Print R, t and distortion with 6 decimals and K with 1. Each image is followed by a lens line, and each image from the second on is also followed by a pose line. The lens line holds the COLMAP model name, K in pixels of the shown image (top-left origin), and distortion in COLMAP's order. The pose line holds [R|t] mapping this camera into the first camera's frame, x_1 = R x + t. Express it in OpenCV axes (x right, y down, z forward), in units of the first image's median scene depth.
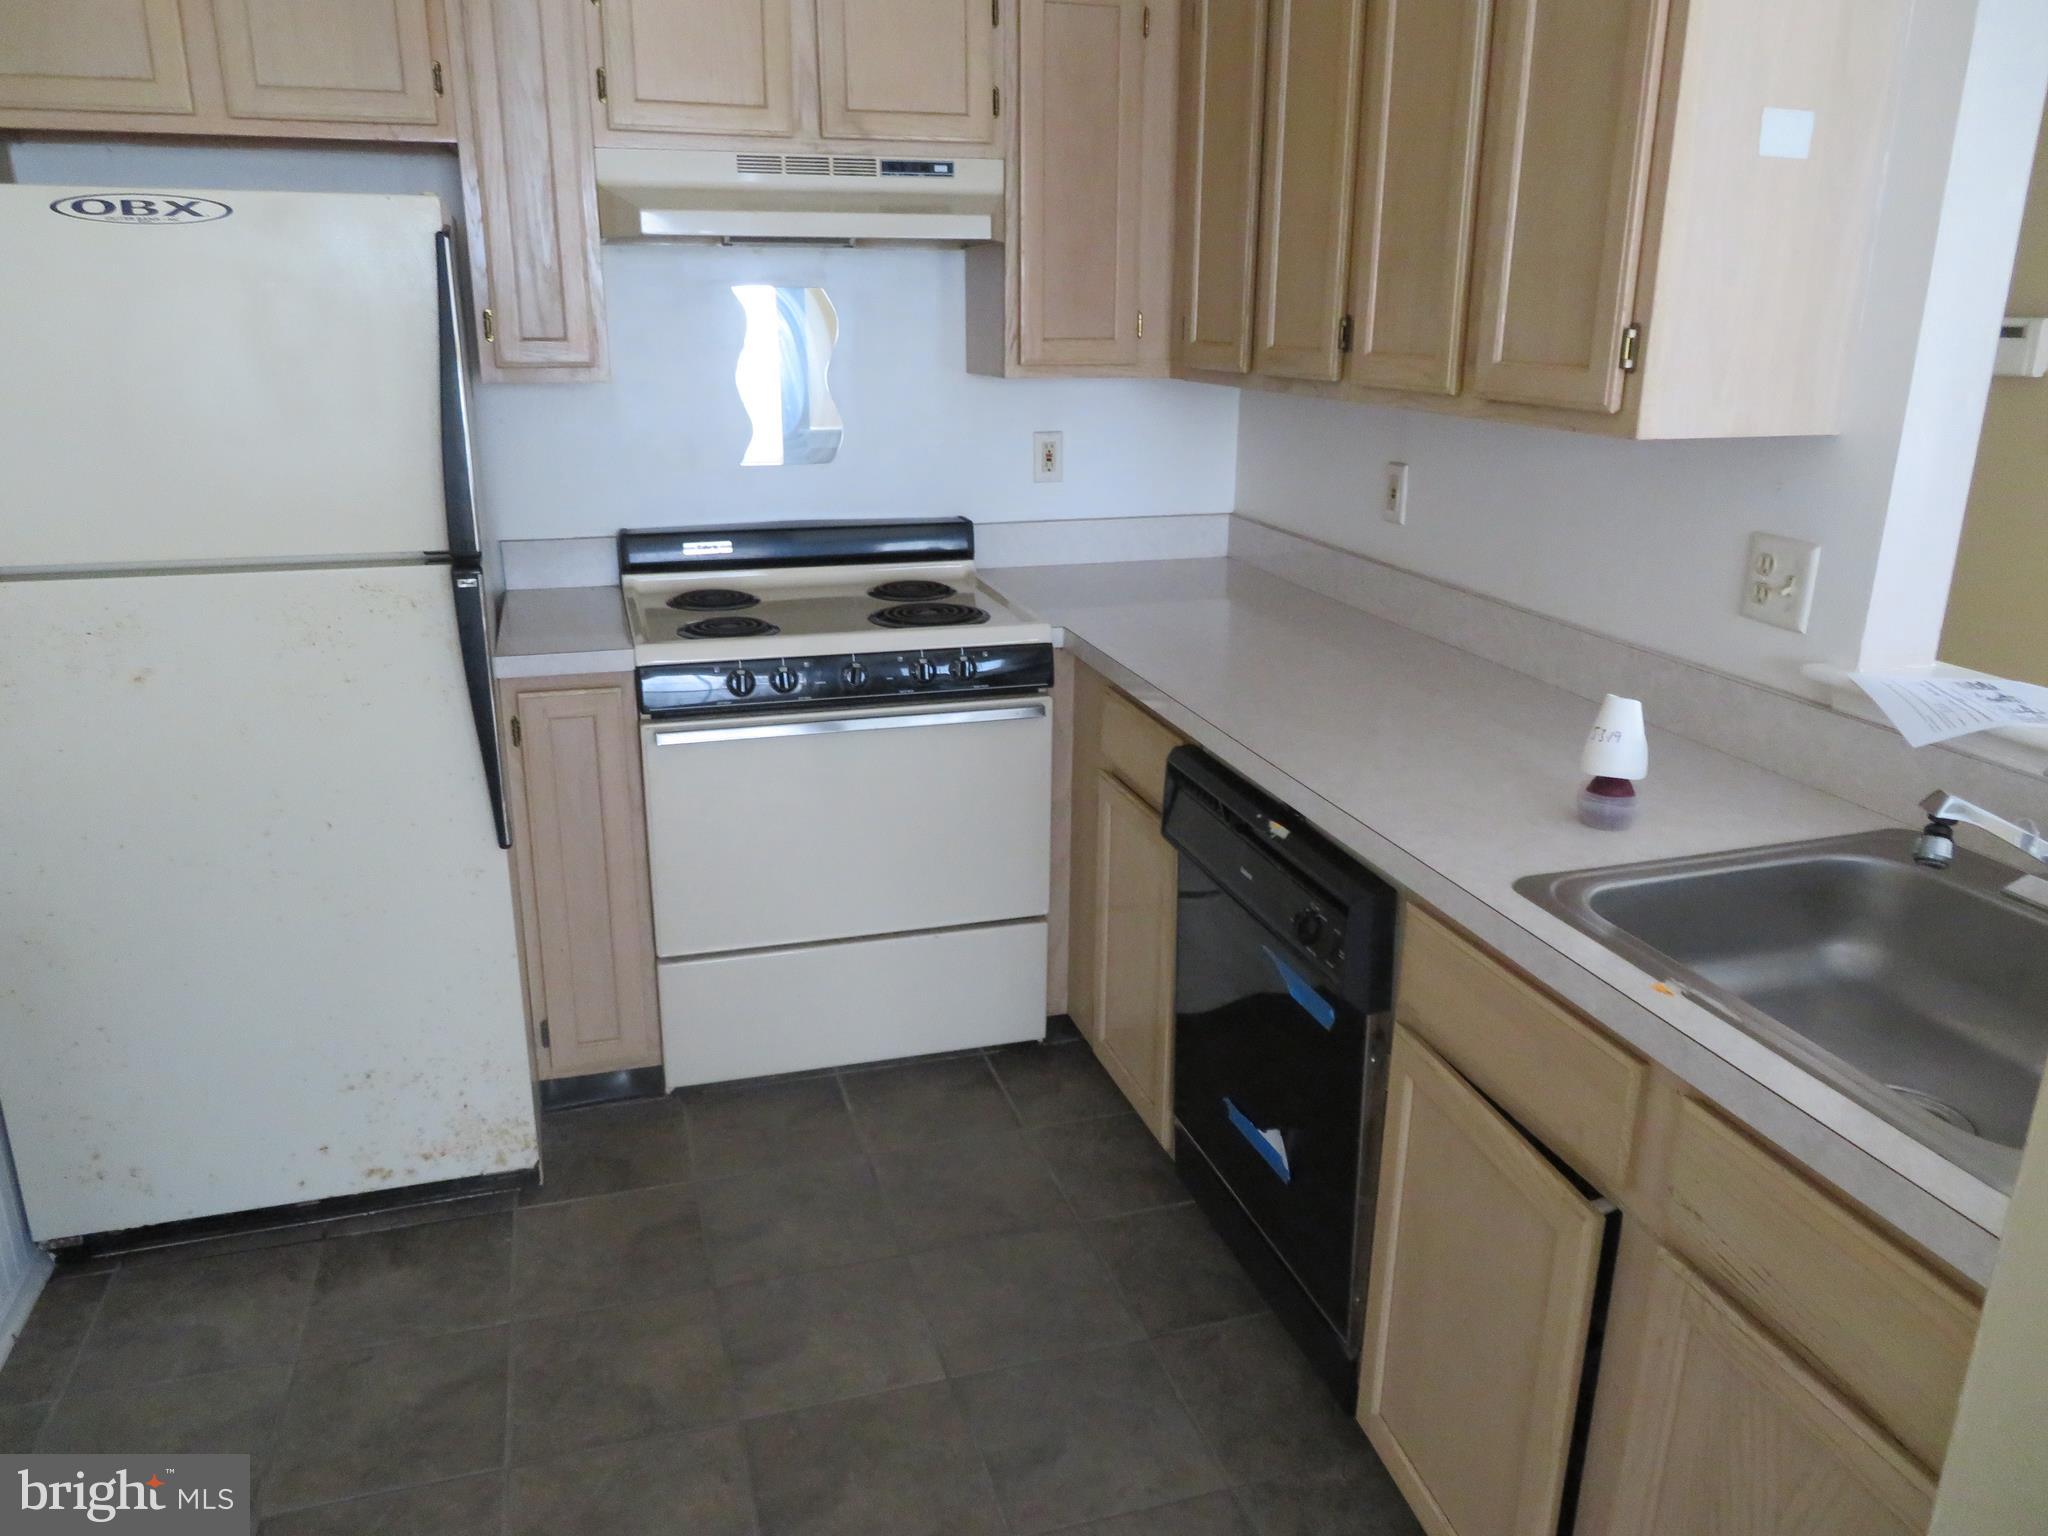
lens RADIAL K [[1454.4, 0, 1024.0], [0, 1454.4, 768.0], [0, 0, 1]] dist [-0.011178, -0.003642]
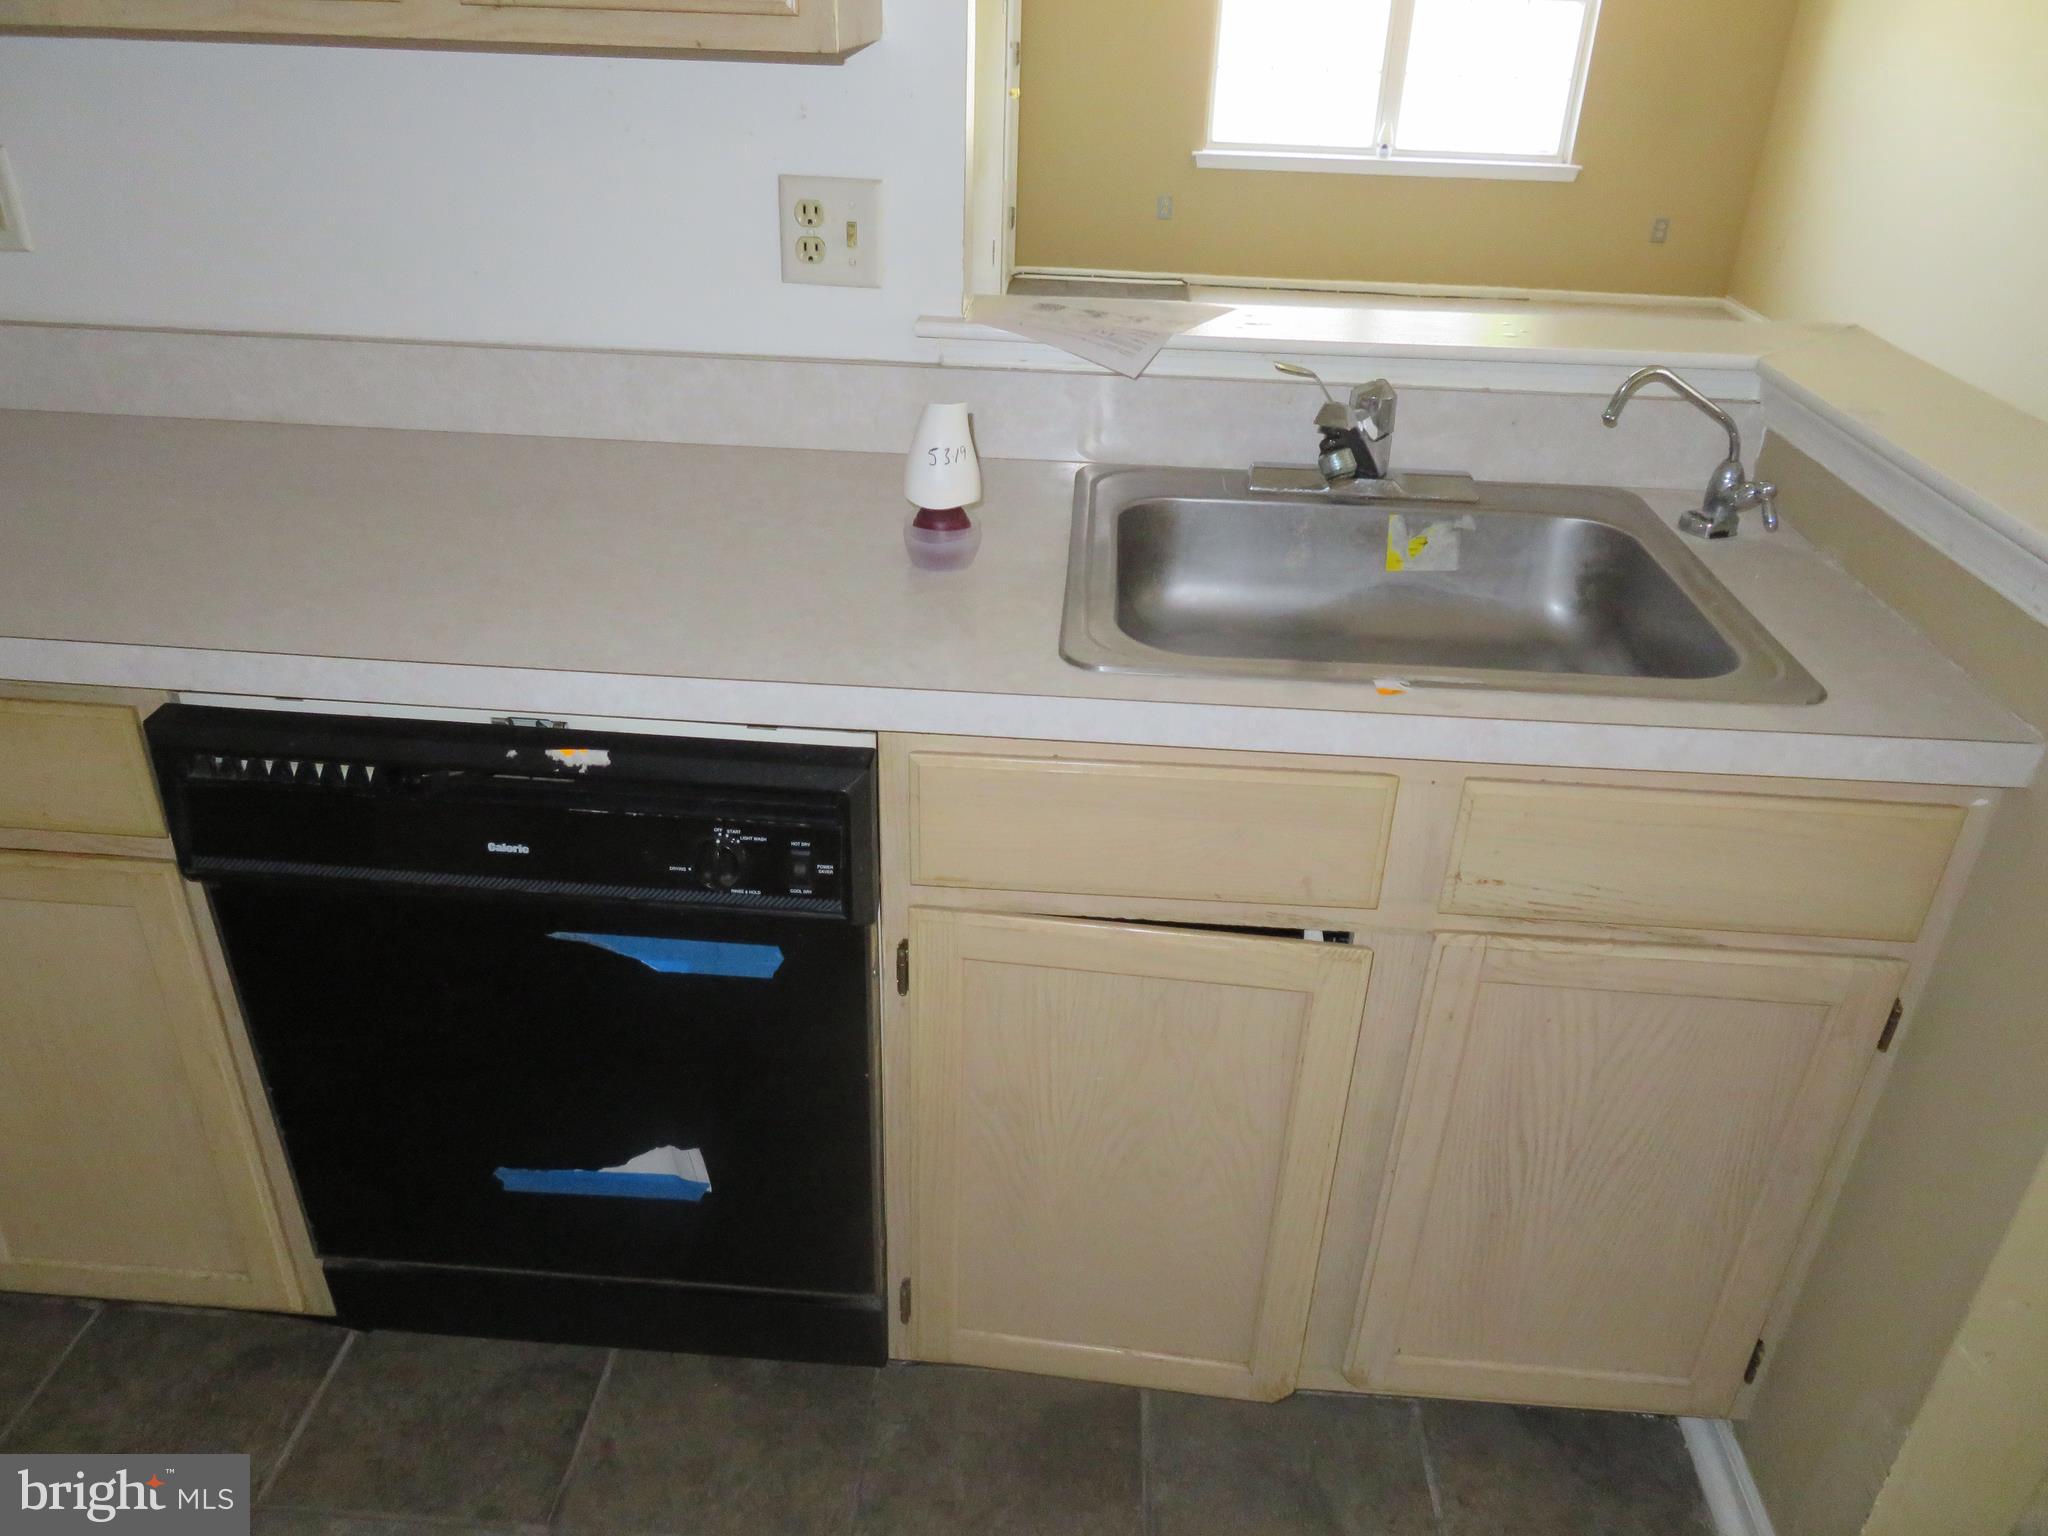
lens RADIAL K [[1454.4, 0, 1024.0], [0, 1454.4, 768.0], [0, 0, 1]] dist [-0.011178, -0.003642]
pose [[0.346189, -0.445964, 0.825390, -0.207237], [0.259299, 0.891004, 0.372659, -0.102434], [-0.901619, 0.085013, 0.424094, 0.424832]]
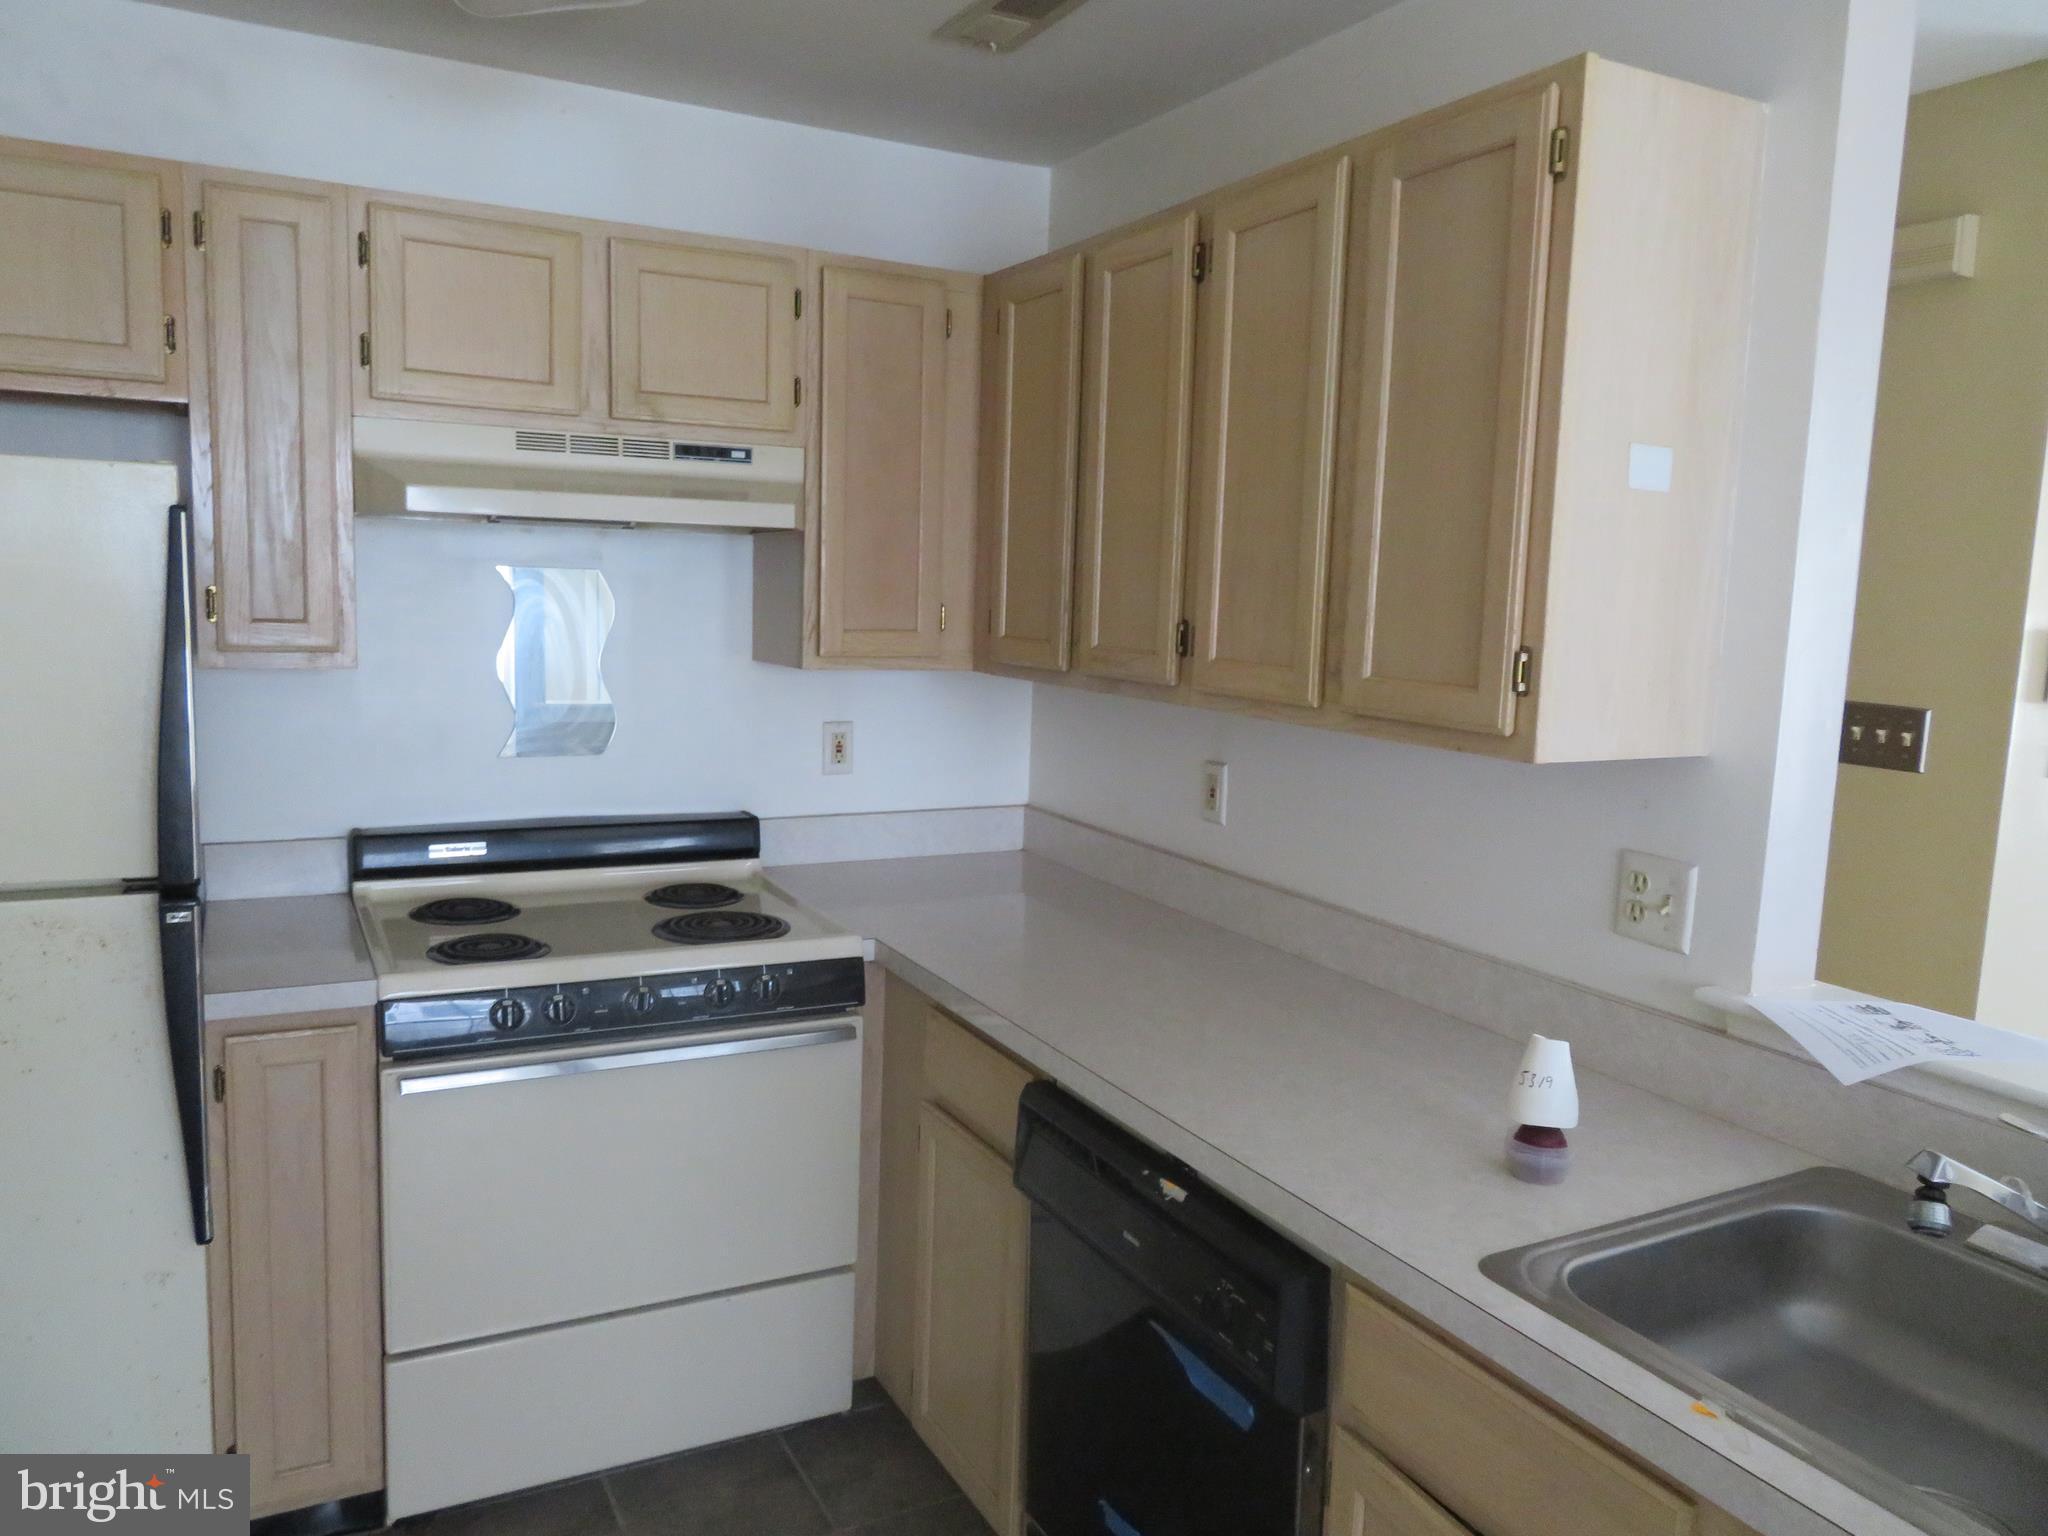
lens RADIAL K [[1454.4, 0, 1024.0], [0, 1454.4, 768.0], [0, 0, 1]] dist [-0.011178, -0.003642]
pose [[0.980504, 0.002658, 0.196480, -0.065751], [0.031897, 0.984494, -0.172496, -0.045676], [-0.193892, 0.175400, 0.965215, 0.091586]]
